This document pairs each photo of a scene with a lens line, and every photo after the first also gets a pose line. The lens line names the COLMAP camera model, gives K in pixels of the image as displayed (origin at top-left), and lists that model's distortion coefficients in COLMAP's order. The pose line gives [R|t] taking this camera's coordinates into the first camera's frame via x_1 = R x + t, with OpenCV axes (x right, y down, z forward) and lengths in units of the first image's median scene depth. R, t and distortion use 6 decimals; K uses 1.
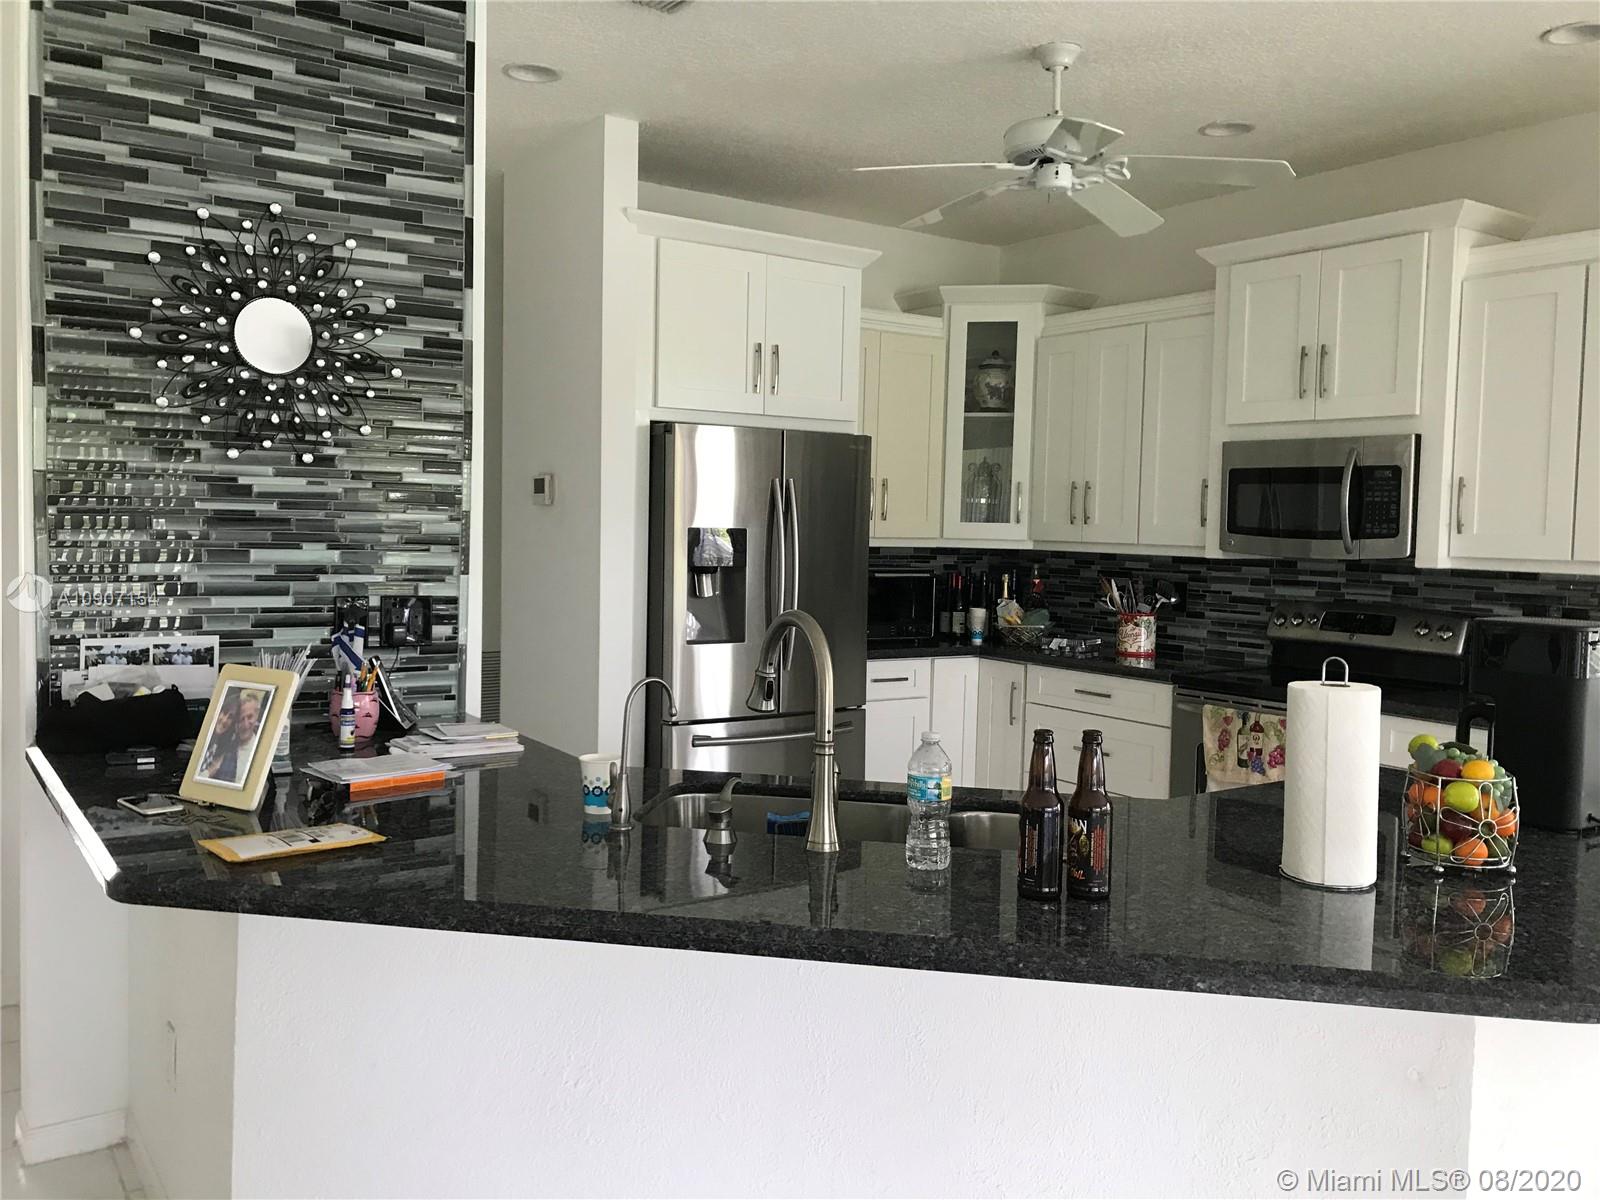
lens RADIAL K [[1335.7, 0, 790.4], [0, 1335.7, 583.2], [0, 0, 1]] dist [0.059229, -0.035042]
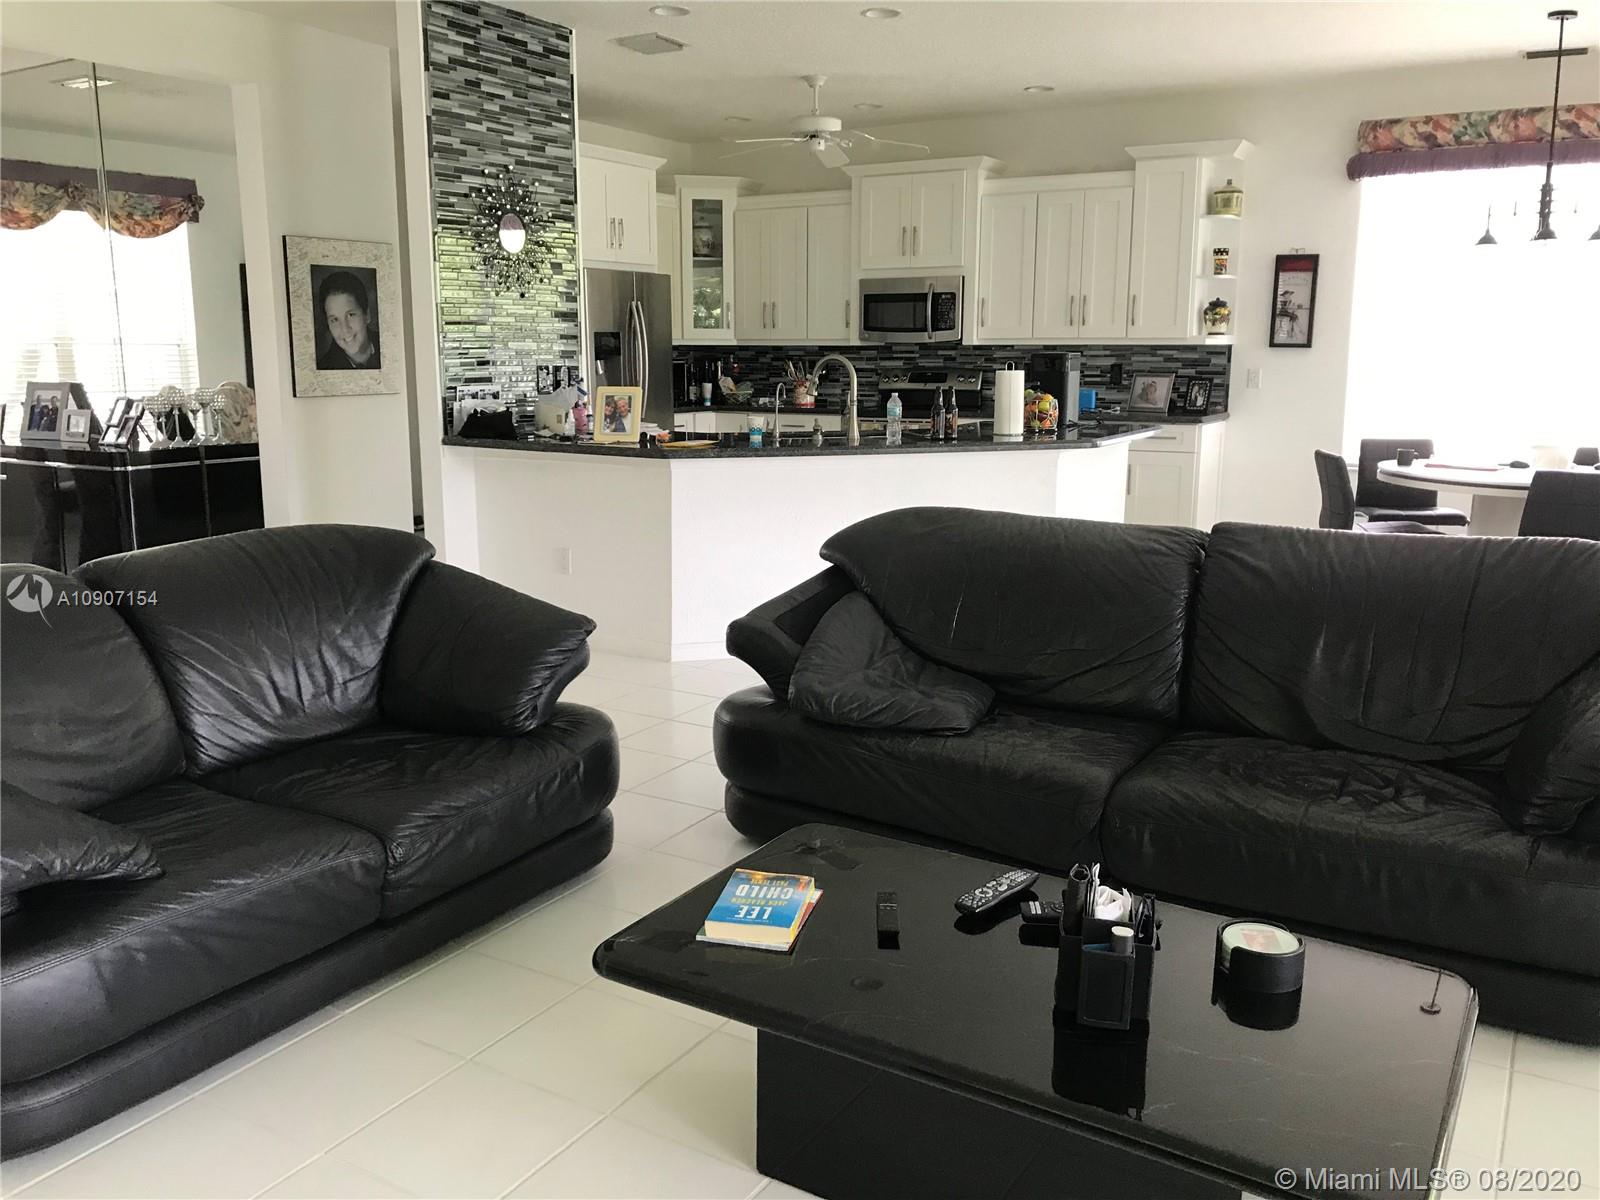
lens RADIAL K [[1335.7, 0, 798.4], [0, 1335.7, 610.8], [0, 0, 1]] dist [0.059229, -0.035042]
pose [[0.908270, -0.105253, 0.404929, -0.616592], [0.042473, 0.986035, 0.161031, 0.047887], [-0.416223, -0.129061, 0.900057, -0.750920]]
